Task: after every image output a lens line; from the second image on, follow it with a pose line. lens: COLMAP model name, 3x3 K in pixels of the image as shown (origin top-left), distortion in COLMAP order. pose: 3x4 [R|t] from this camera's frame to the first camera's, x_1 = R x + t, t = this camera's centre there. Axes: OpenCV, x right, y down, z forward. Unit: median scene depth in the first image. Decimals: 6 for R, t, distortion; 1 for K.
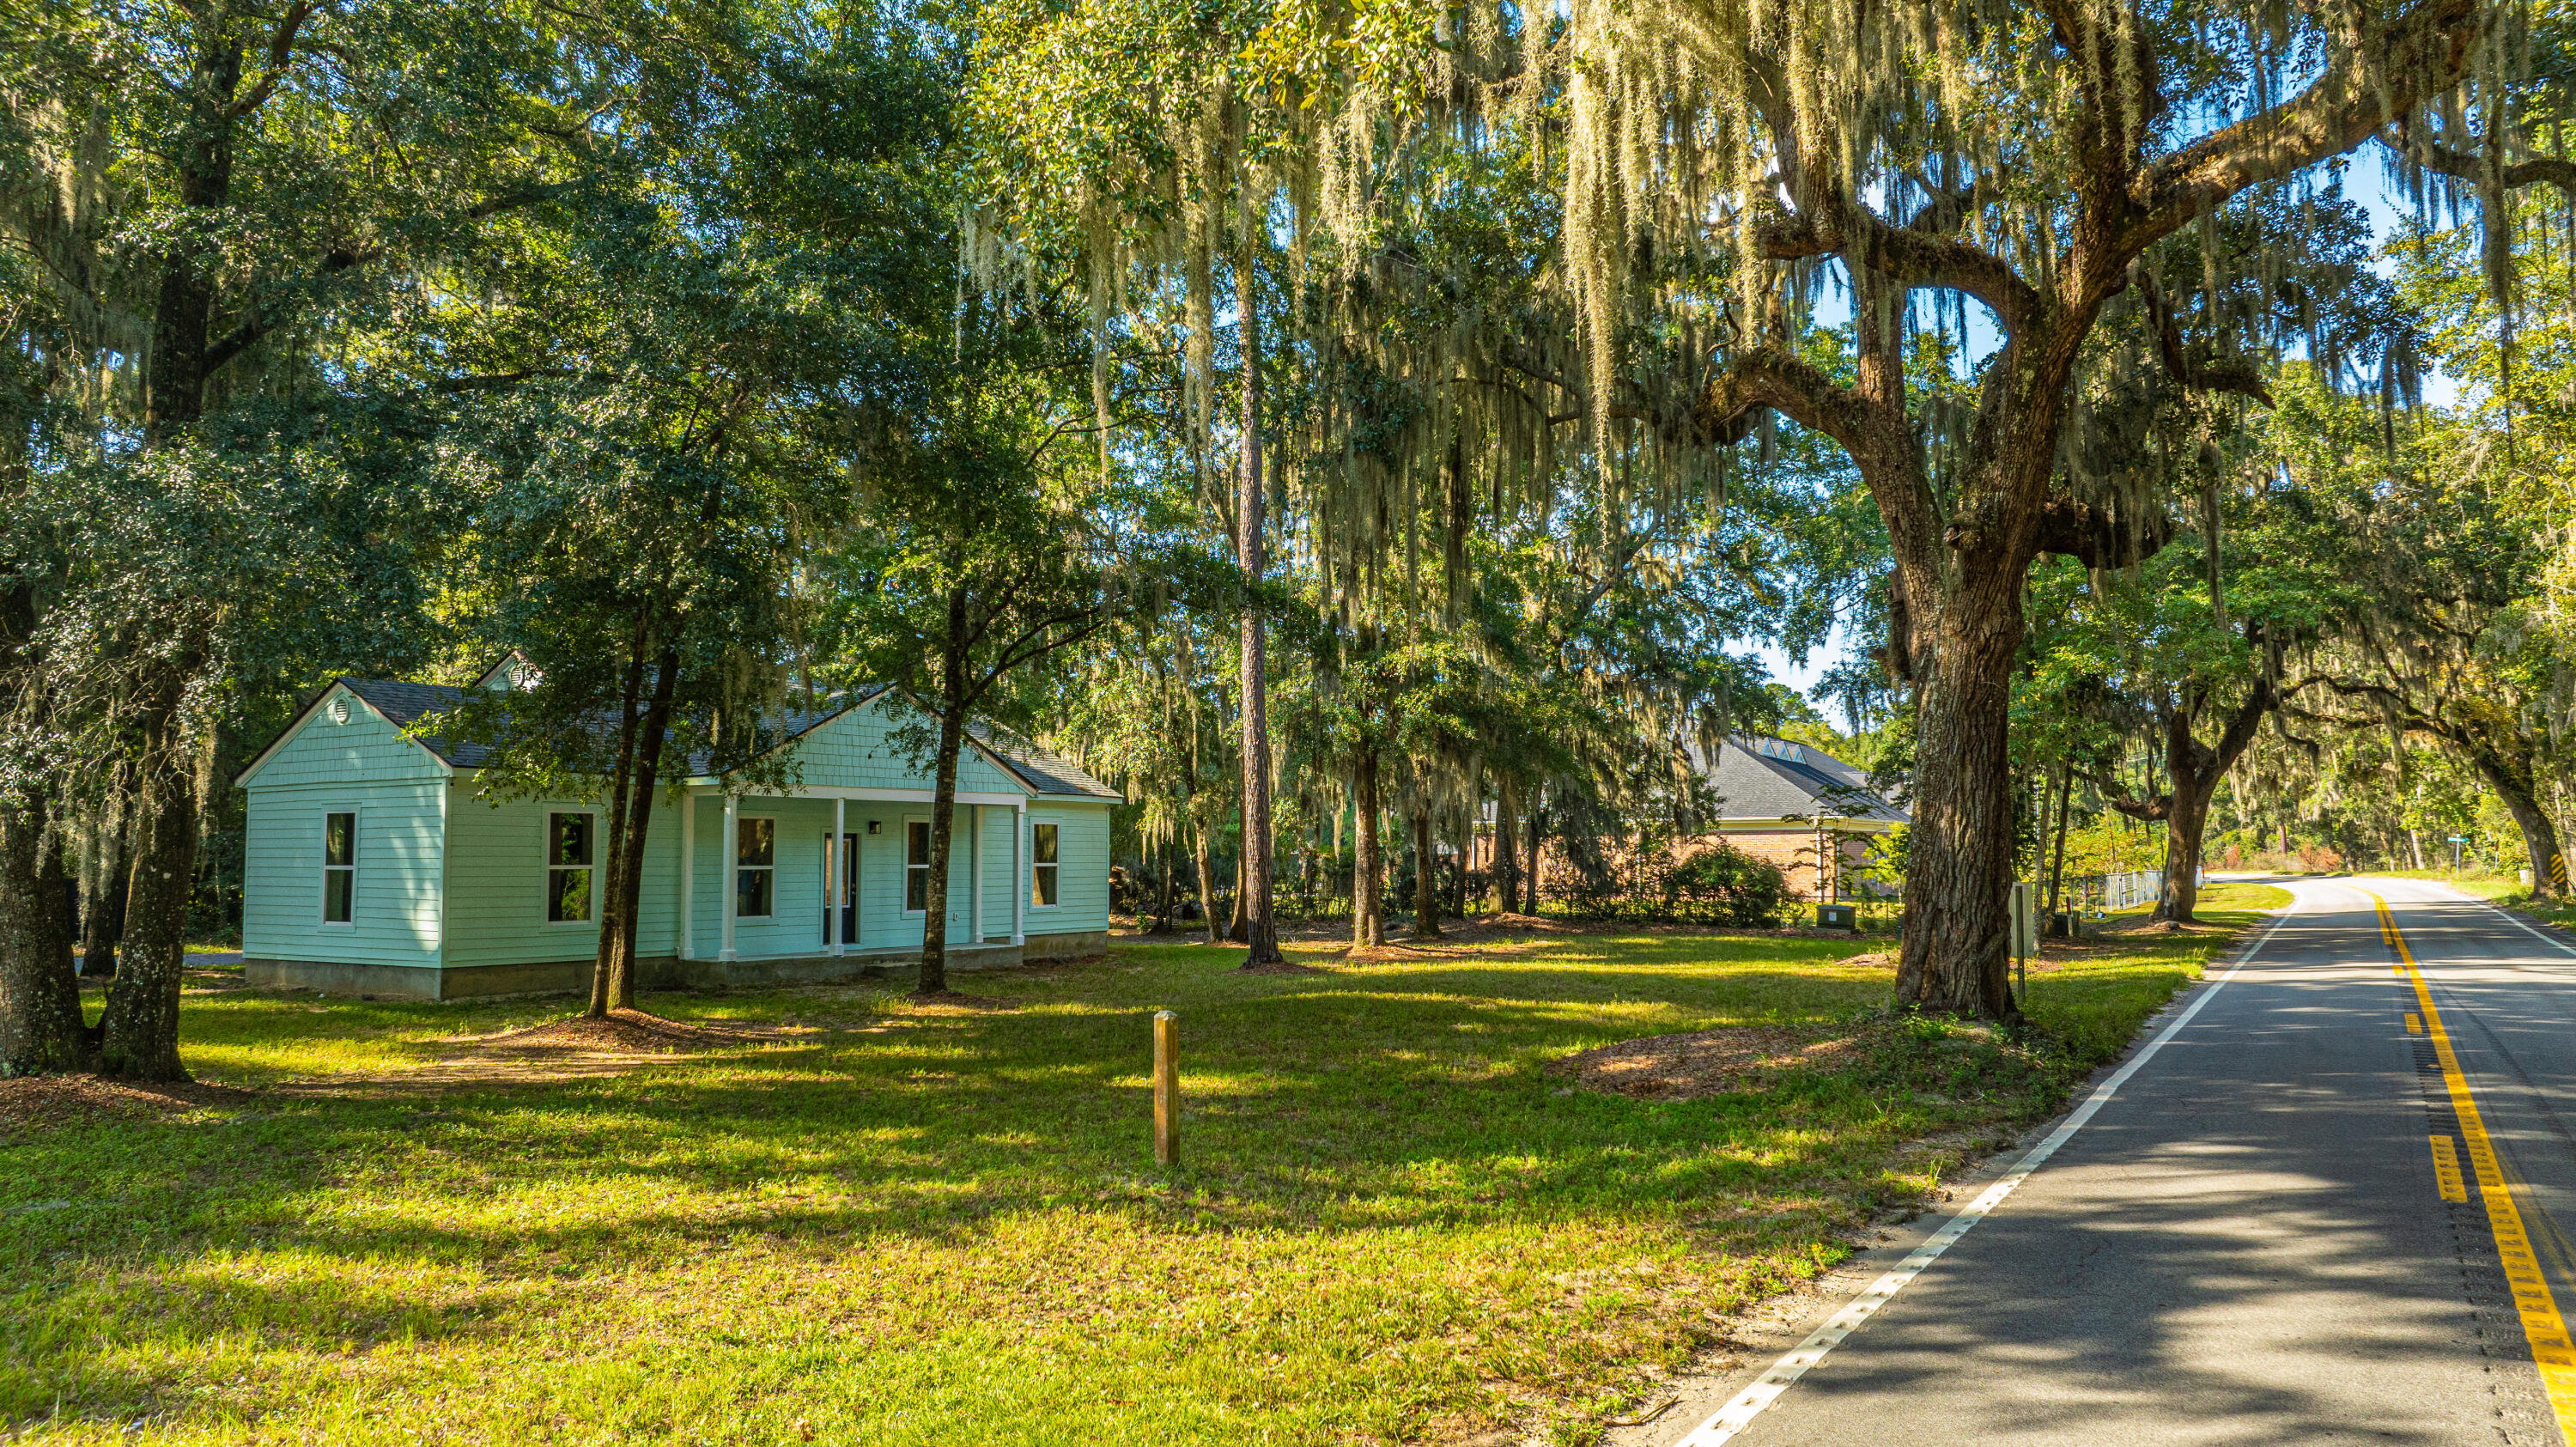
lens RADIAL K [[1793.2, 0, 1288.0], [0, 1793.2, 723.5], [0, 0, 1]] dist [-0.014986, 0.002526]
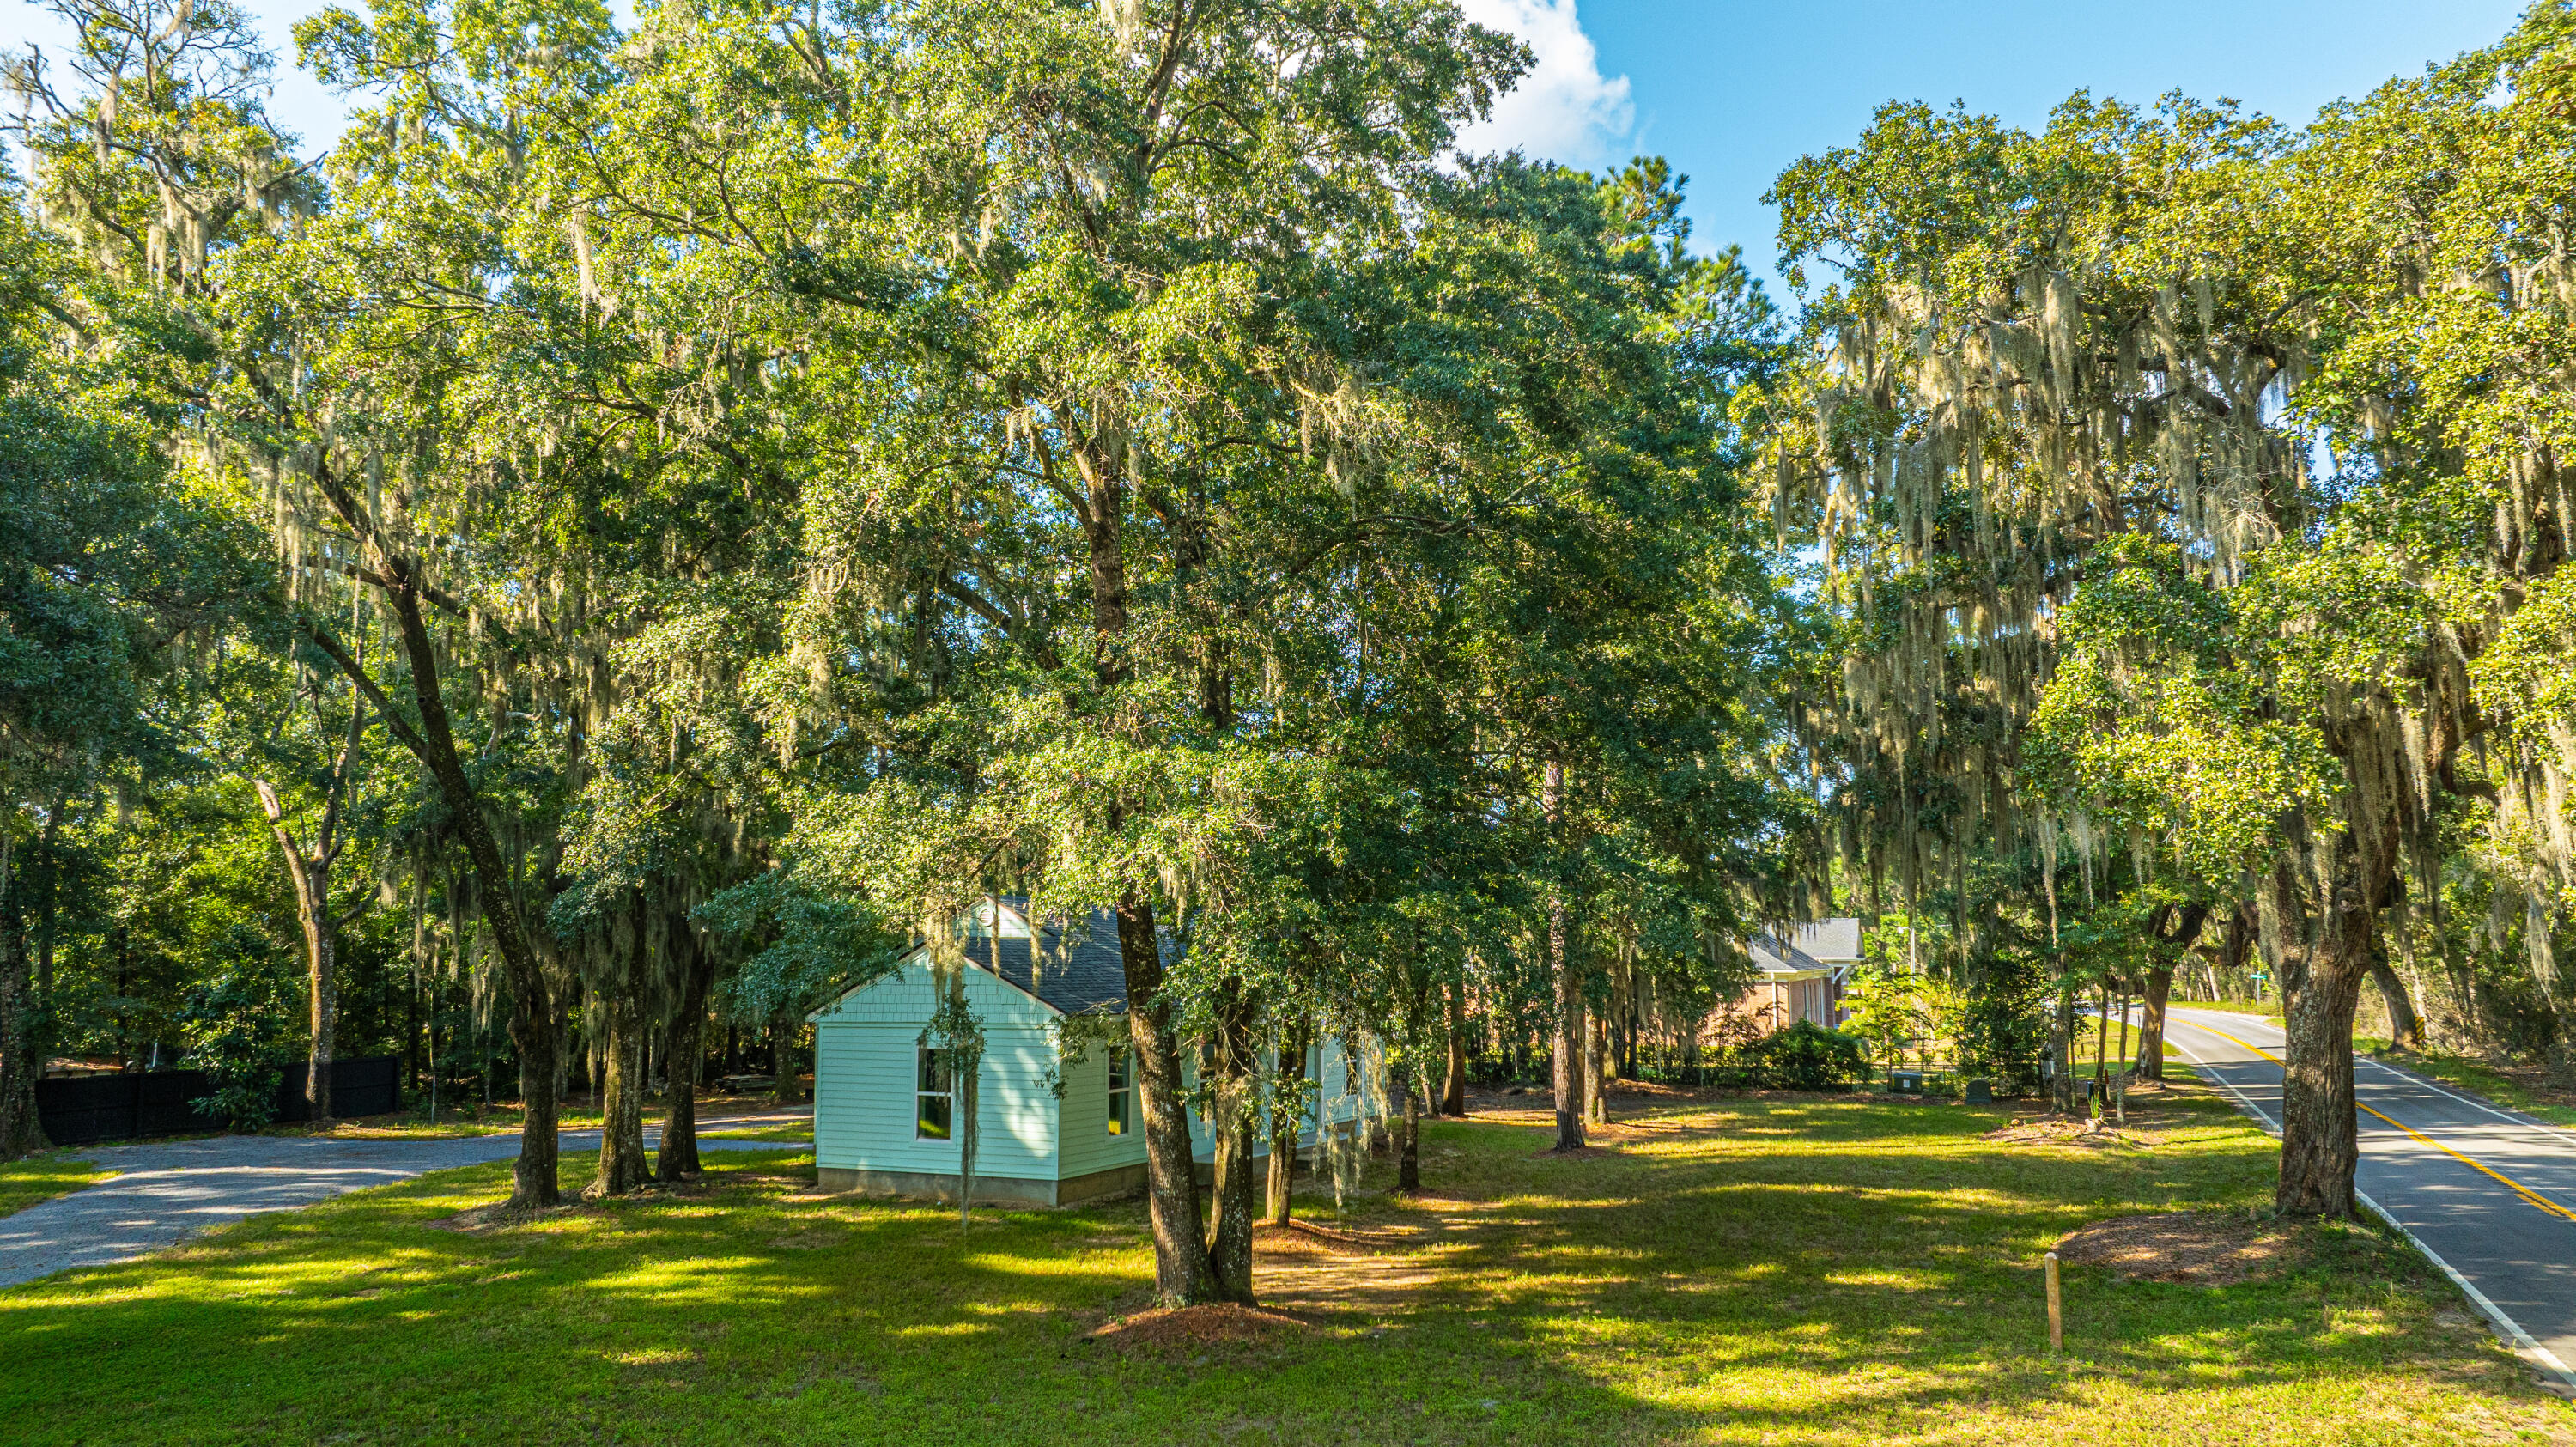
lens RADIAL K [[1795.0, 0, 1280.6], [0, 1795.0, 722.2], [0, 0, 1]] dist [-0.022387, 0.004583]
pose [[0.992239, 0.014897, 0.123451, -0.312350], [-0.007523, 0.998171, -0.059986, -0.069861], [-0.124119, 0.058592, 0.990536, -0.176773]]
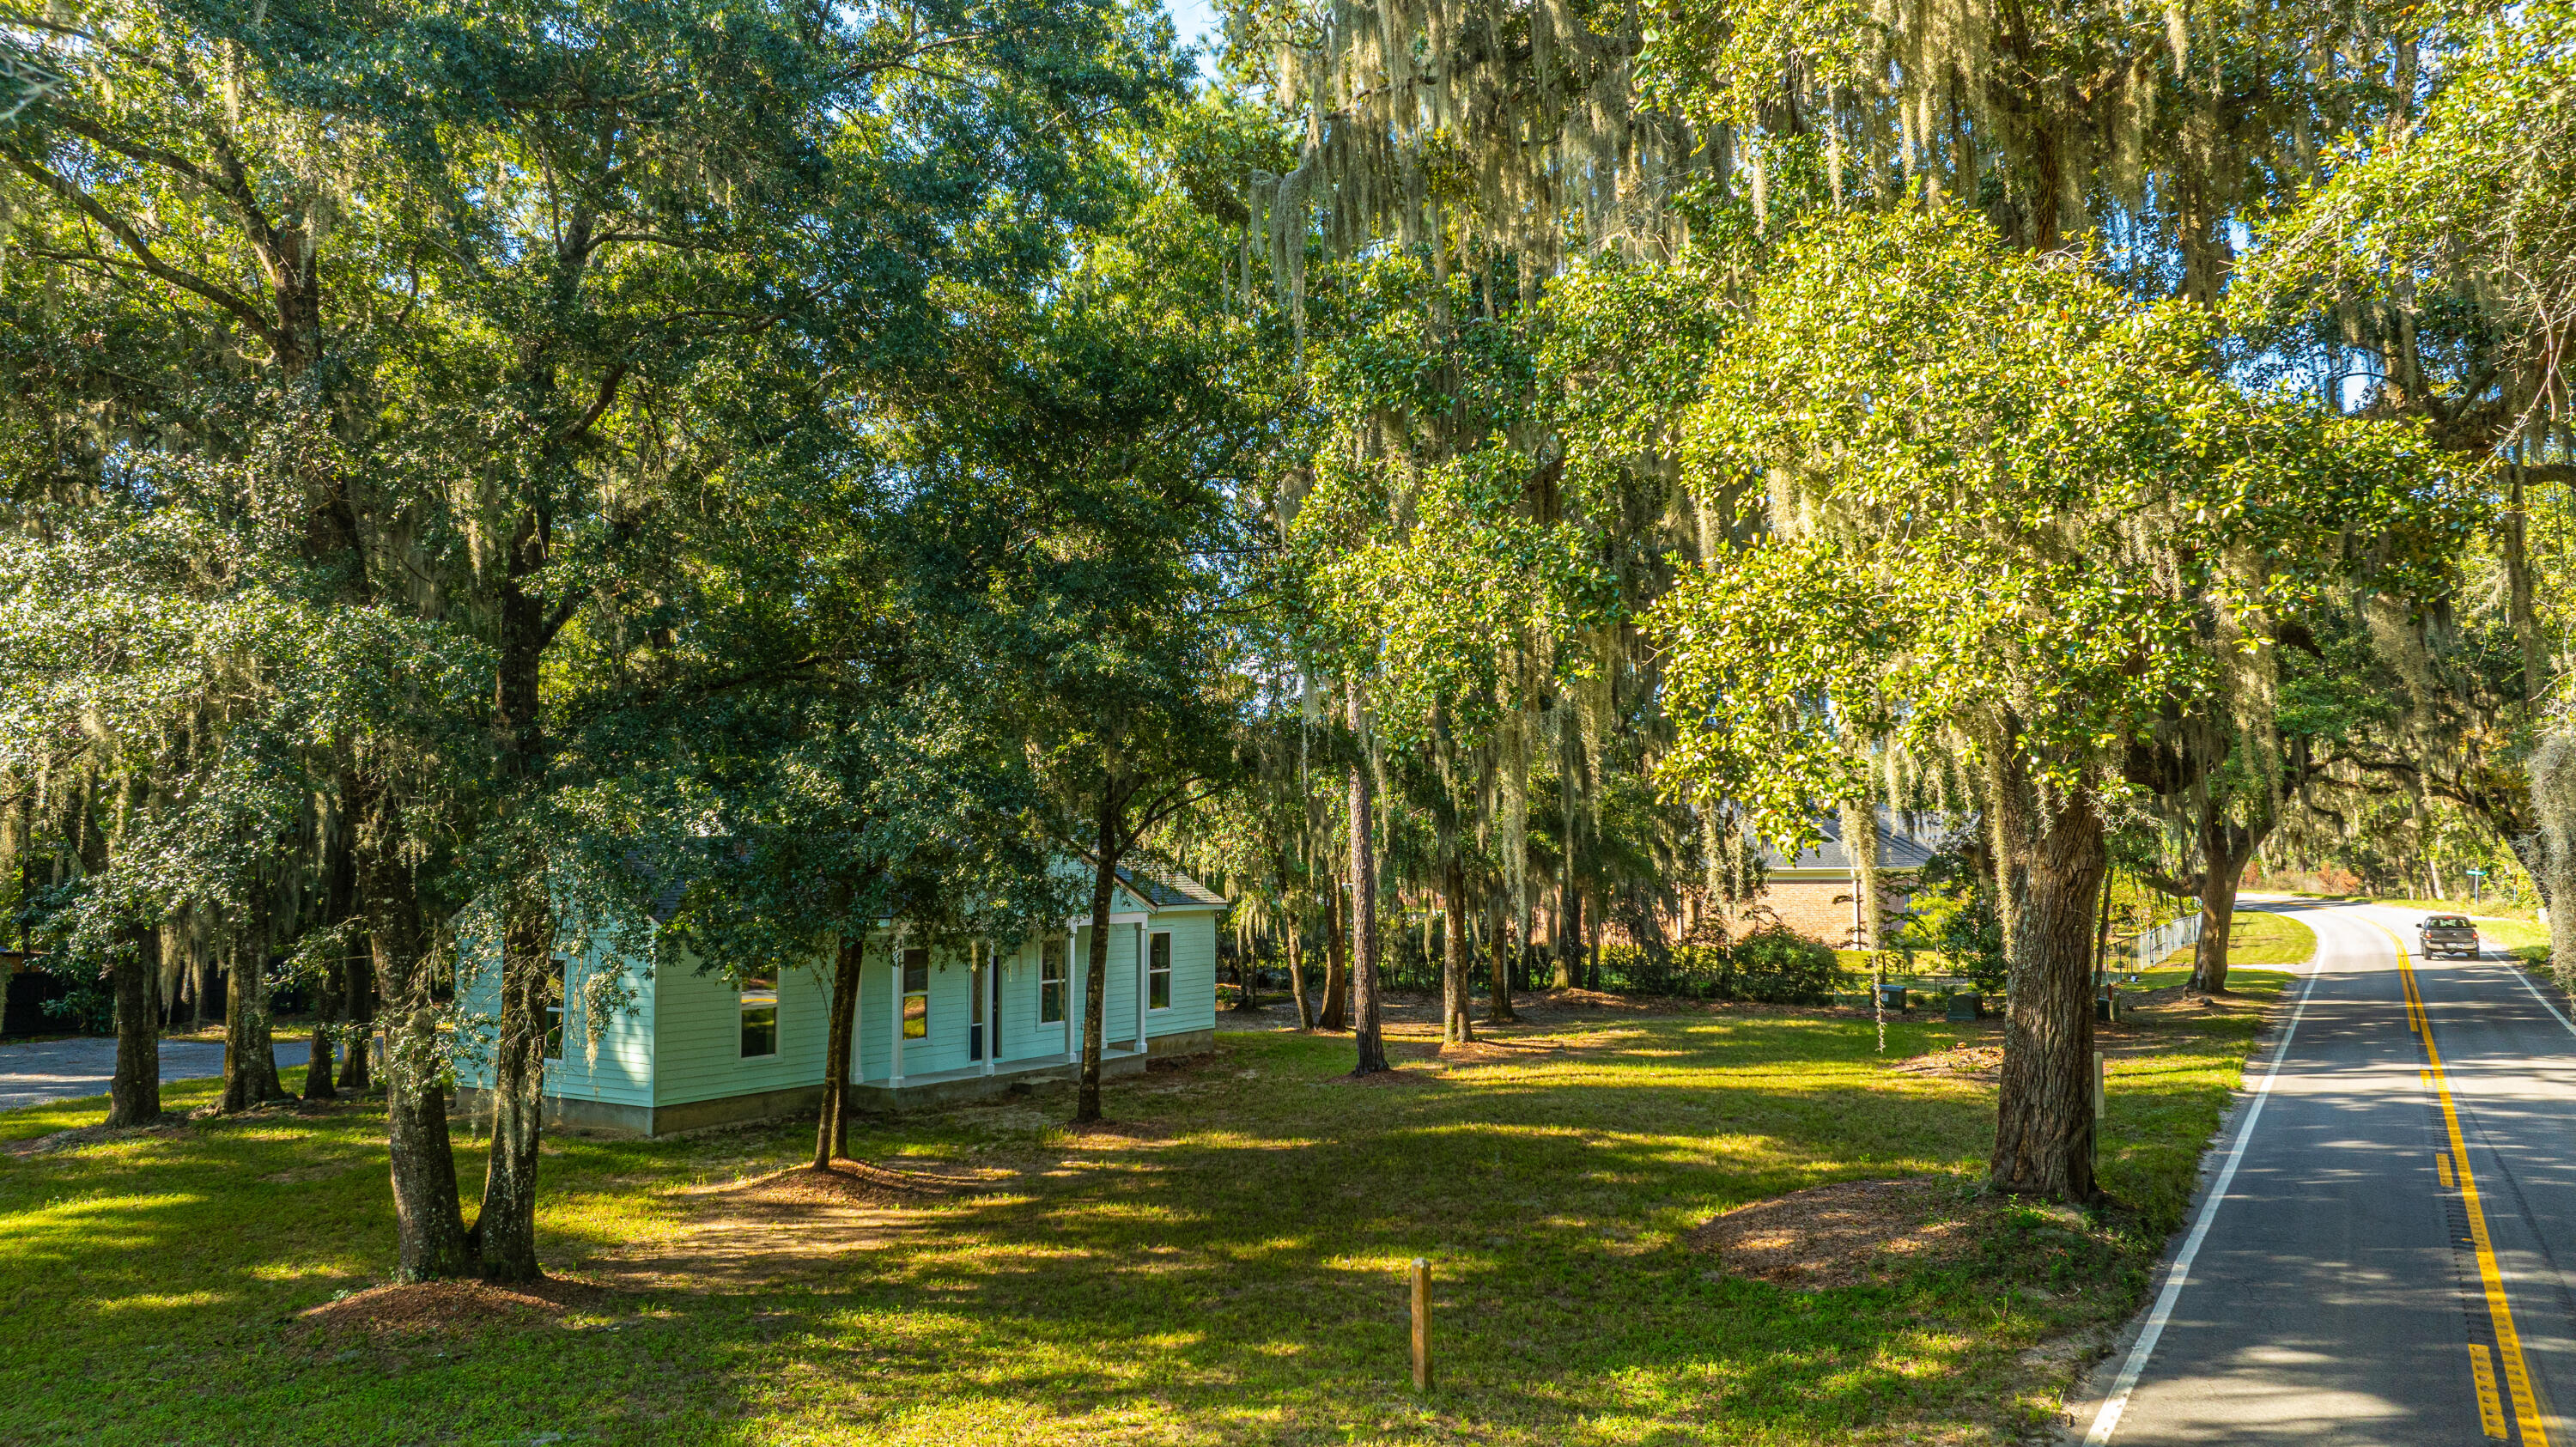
lens RADIAL K [[1792.5, 0, 1288.0], [0, 1792.5, 723.5], [0, 0, 1]] dist [-0.027674, 0.030635]
pose [[0.999974, -0.002739, -0.006604, -0.048024], [0.002739, 0.999996, 0.000059, -0.064972], [0.006604, -0.000077, 0.999978, -0.067636]]
